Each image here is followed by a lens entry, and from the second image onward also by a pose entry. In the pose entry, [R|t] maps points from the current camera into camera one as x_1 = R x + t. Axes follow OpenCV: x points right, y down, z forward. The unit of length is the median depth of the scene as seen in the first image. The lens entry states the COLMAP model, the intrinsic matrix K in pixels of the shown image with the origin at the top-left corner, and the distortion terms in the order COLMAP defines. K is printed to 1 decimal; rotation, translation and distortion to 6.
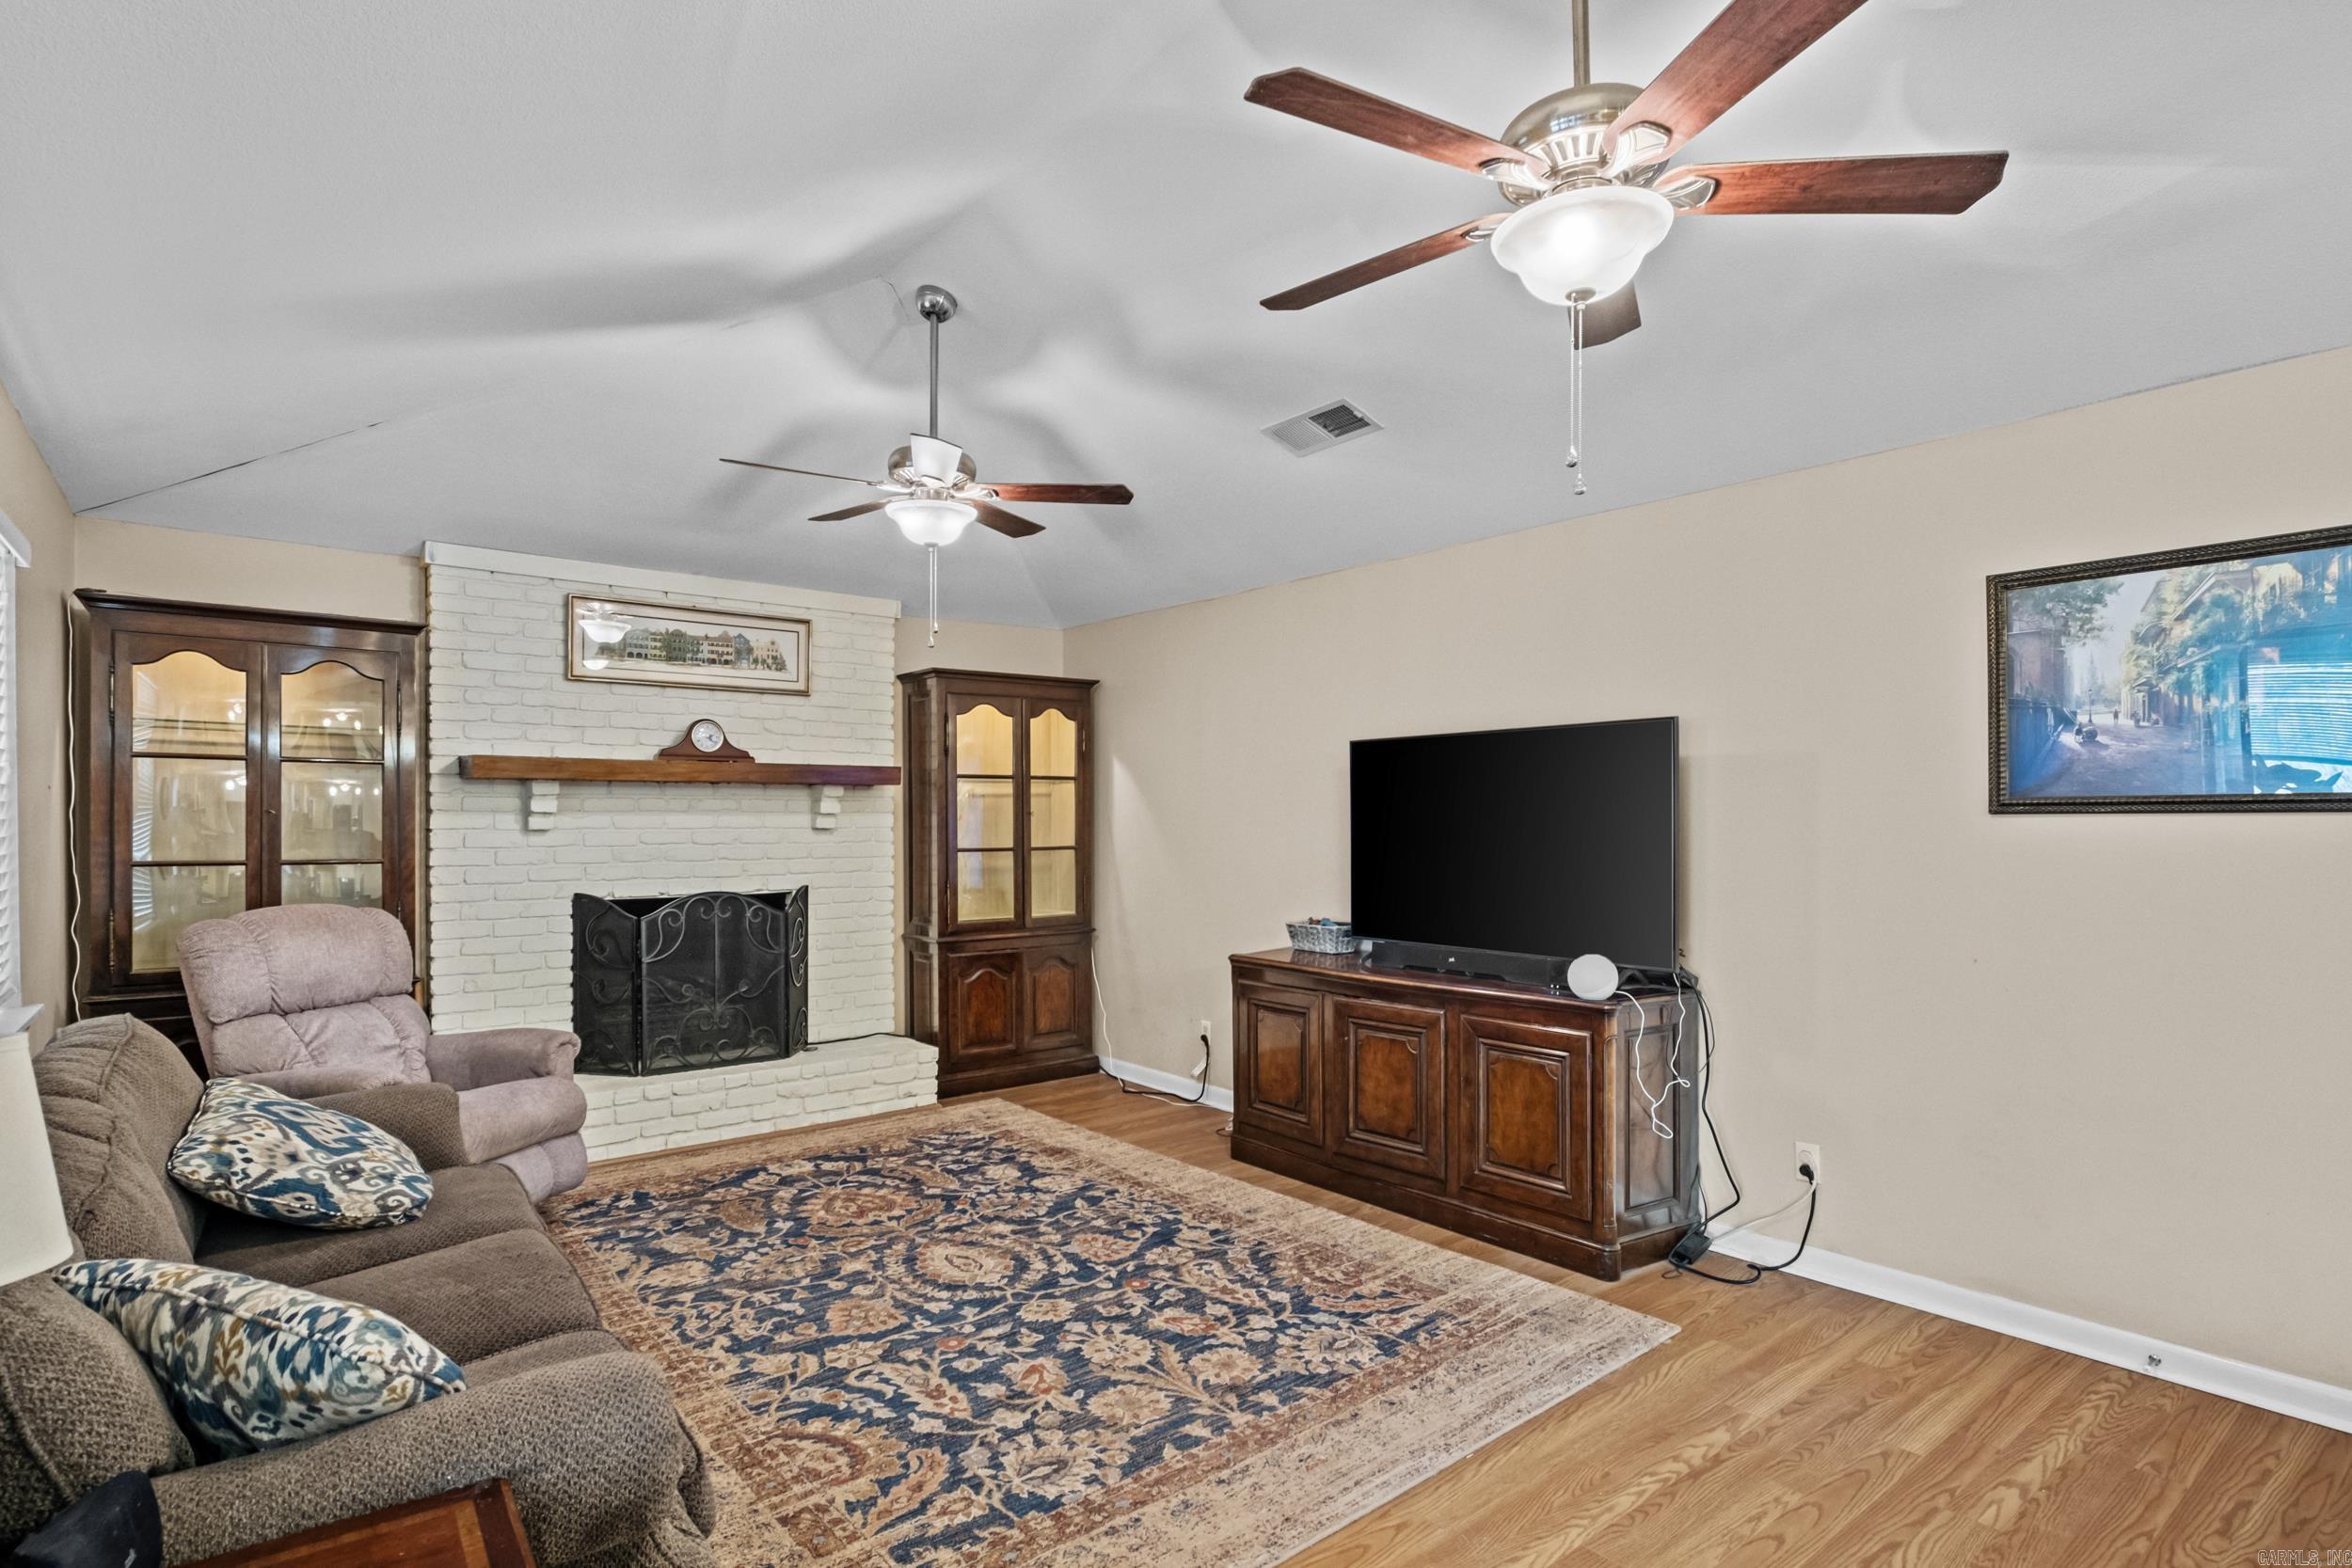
lens RADIAL K [[1178.7, 0, 1190.3], [0, 1178.7, 821.2], [0, 0, 1]] dist [-0.018046, 0.006138]
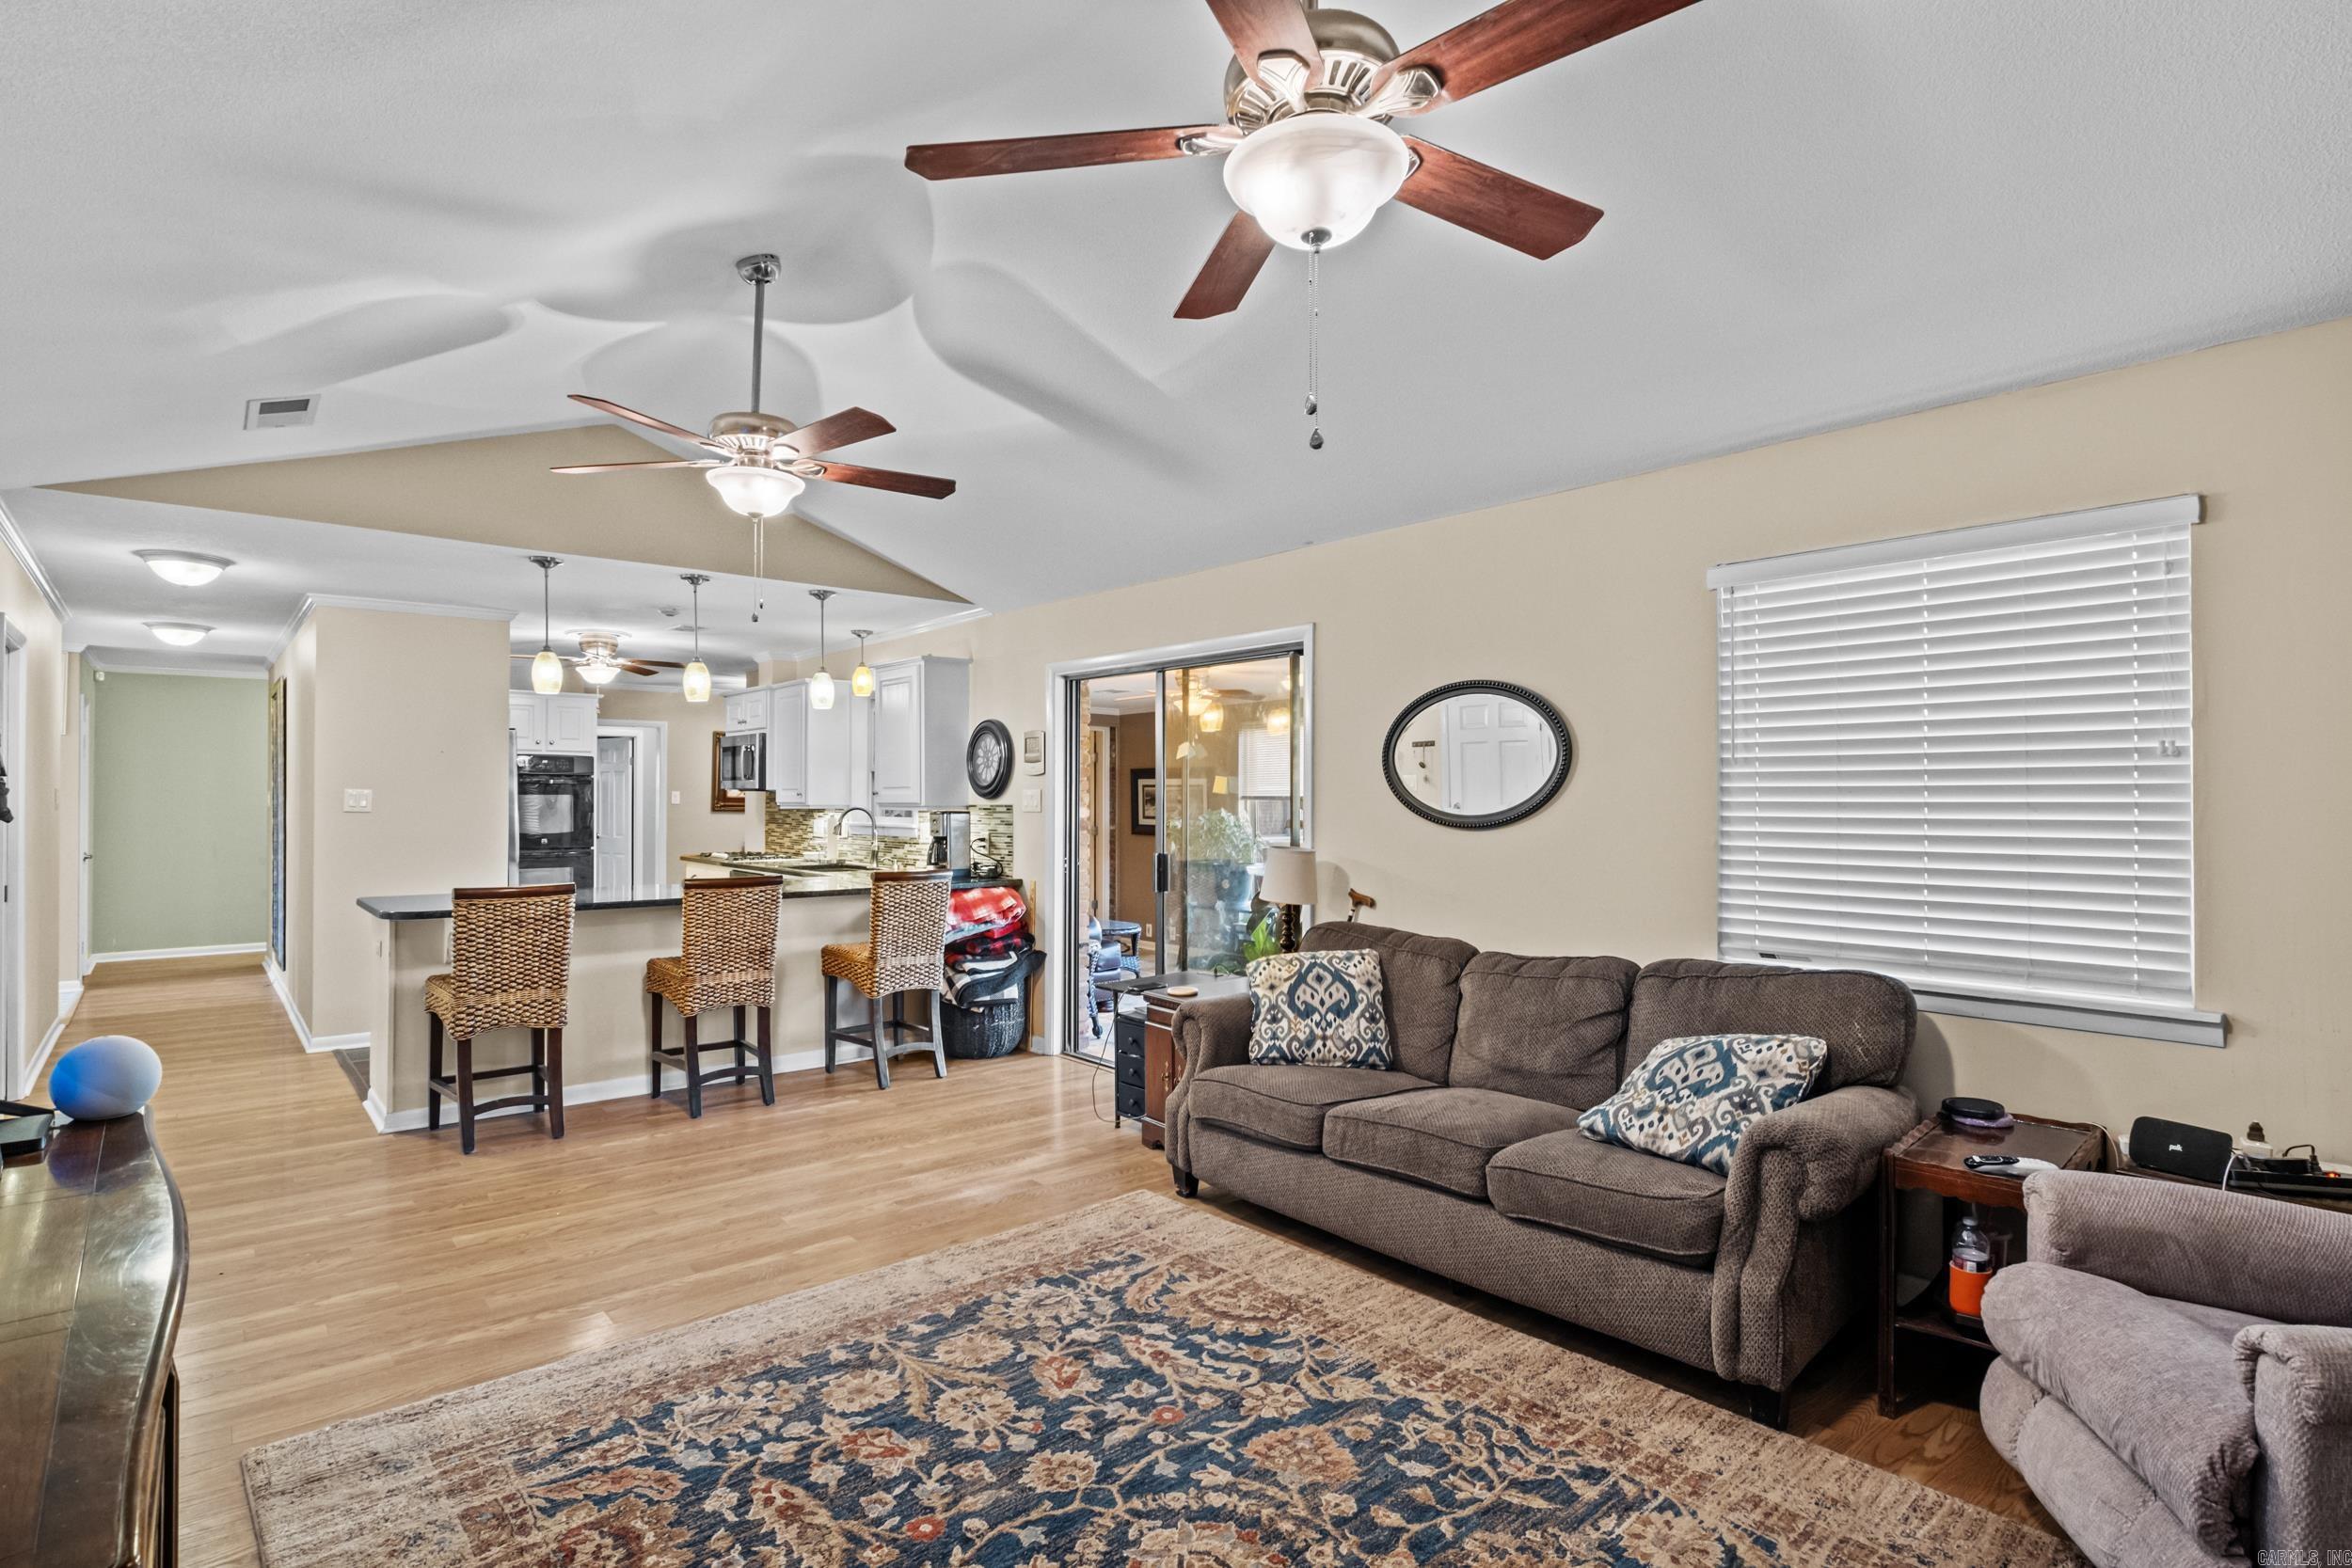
lens RADIAL K [[1178.7, 0, 1186.5], [0, 1178.7, 782.3], [0, 0, 1]] dist [-0.018046, 0.006138]
pose [[-0.999627, -0.002013, -0.027235, -0.180958], [-0.001759, 0.999955, -0.009345, -0.006520], [0.027252, -0.009294, -0.999585, 1.749614]]
